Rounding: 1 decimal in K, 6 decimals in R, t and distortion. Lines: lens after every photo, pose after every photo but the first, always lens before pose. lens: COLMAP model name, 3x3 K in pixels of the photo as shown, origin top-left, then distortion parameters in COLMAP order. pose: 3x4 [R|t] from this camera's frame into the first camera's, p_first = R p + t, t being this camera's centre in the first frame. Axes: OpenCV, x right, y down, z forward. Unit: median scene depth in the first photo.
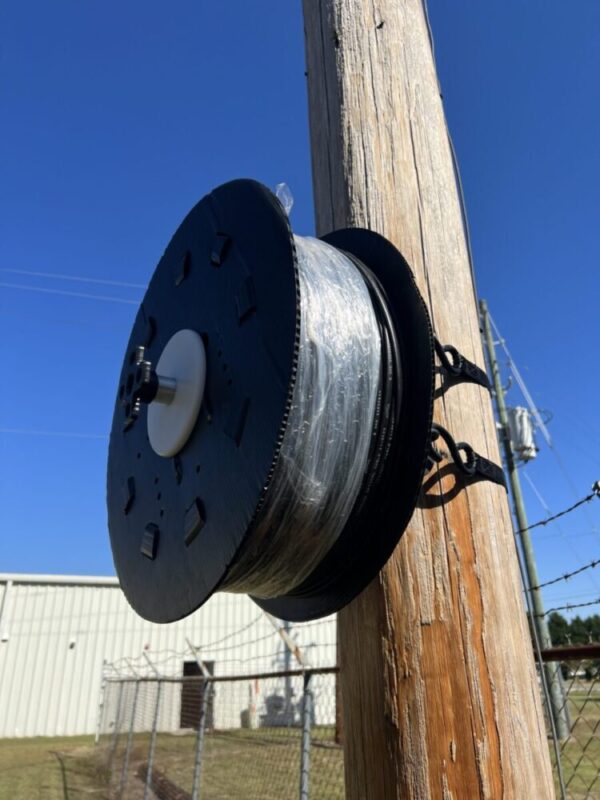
lens RADIAL K [[610.9, 0, 300.0], [0, 610.9, 400.0], [0, 0, 1]] dist [0.054837, -0.054102]
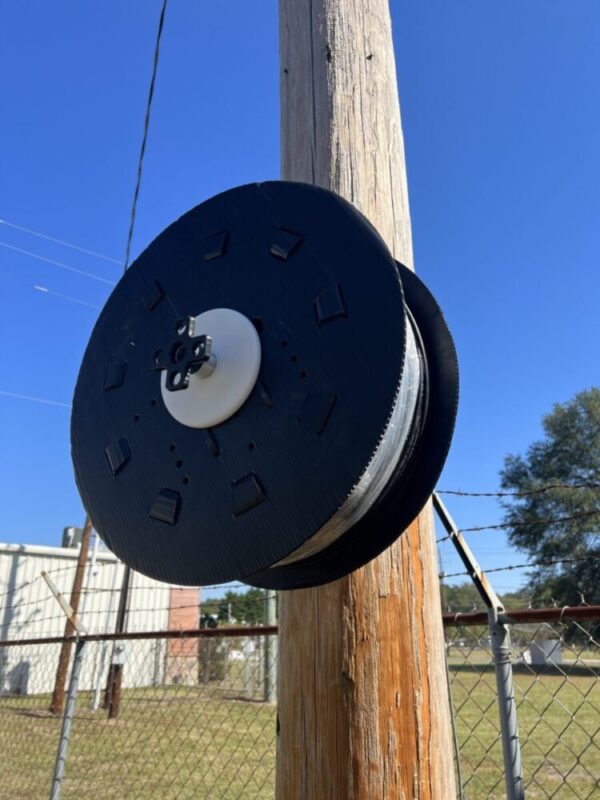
lens RADIAL K [[610.9, 0, 300.0], [0, 610.9, 400.0], [0, 0, 1]] dist [0.054837, -0.054102]
pose [[0.914777, 0.160503, 0.370705, -0.441399], [-0.176016, 0.984353, 0.008157, 0.006461], [-0.363596, -0.072712, 0.928715, -0.020981]]
